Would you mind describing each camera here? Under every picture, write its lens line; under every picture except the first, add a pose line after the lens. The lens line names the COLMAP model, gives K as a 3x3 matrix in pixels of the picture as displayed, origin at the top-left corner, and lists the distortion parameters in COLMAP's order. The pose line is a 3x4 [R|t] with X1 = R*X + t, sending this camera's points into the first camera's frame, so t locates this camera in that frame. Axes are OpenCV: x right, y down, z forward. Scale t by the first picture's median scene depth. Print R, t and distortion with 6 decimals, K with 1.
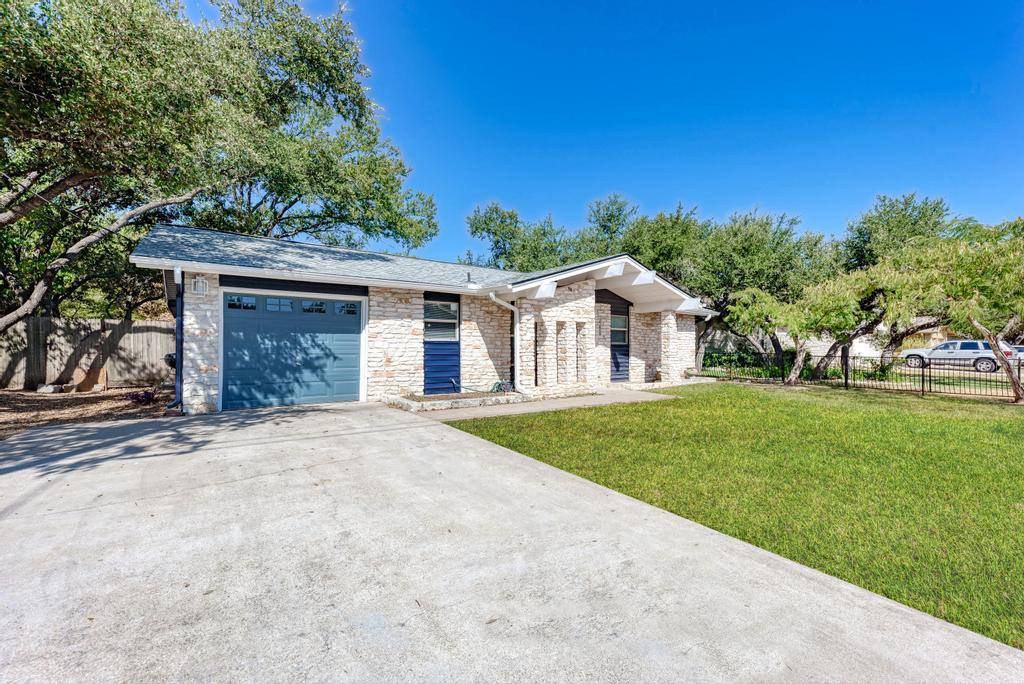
lens RADIAL K [[406.1, 0, 512.0], [0, 406.1, 342.0], [0, 0, 1]] dist [-0.000421, -0.000017]
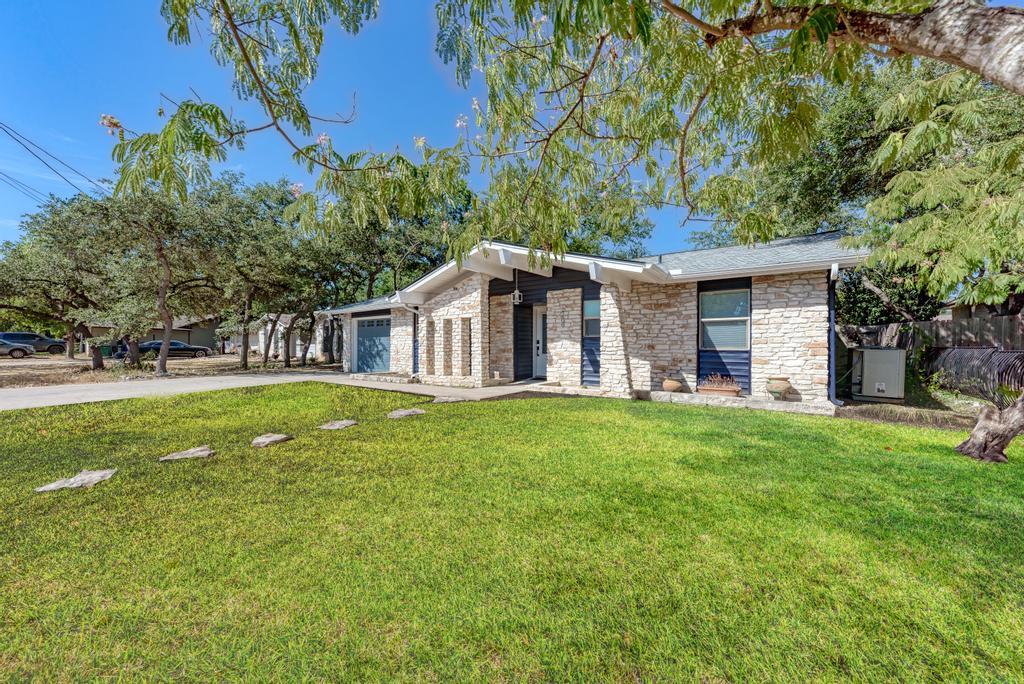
lens RADIAL K [[372.4, 0, 512.0], [0, 372.4, 342.0], [0, 0, 1]] dist [0.005337, 0.000039]
pose [[0.343930, -0.014663, -0.938881, 1.167111], [0.014846, 0.999838, -0.010177, 0.026361], [0.938878, -0.010439, 0.344092, 0.817048]]
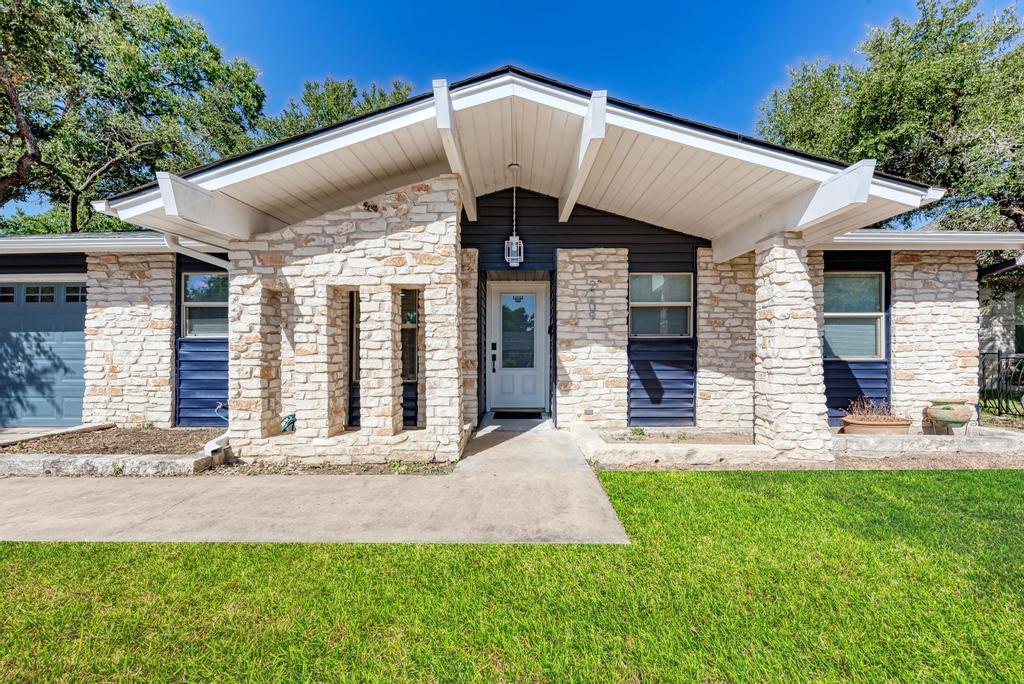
lens RADIAL K [[372.4, 0, 512.0], [0, 372.4, 342.0], [0, 0, 1]] dist [0.005337, 0.000039]
pose [[0.812073, -0.015364, -0.583353, 0.494572], [0.013754, 0.999880, -0.007188, 0.013029], [0.583393, -0.002186, 0.812187, 0.792939]]
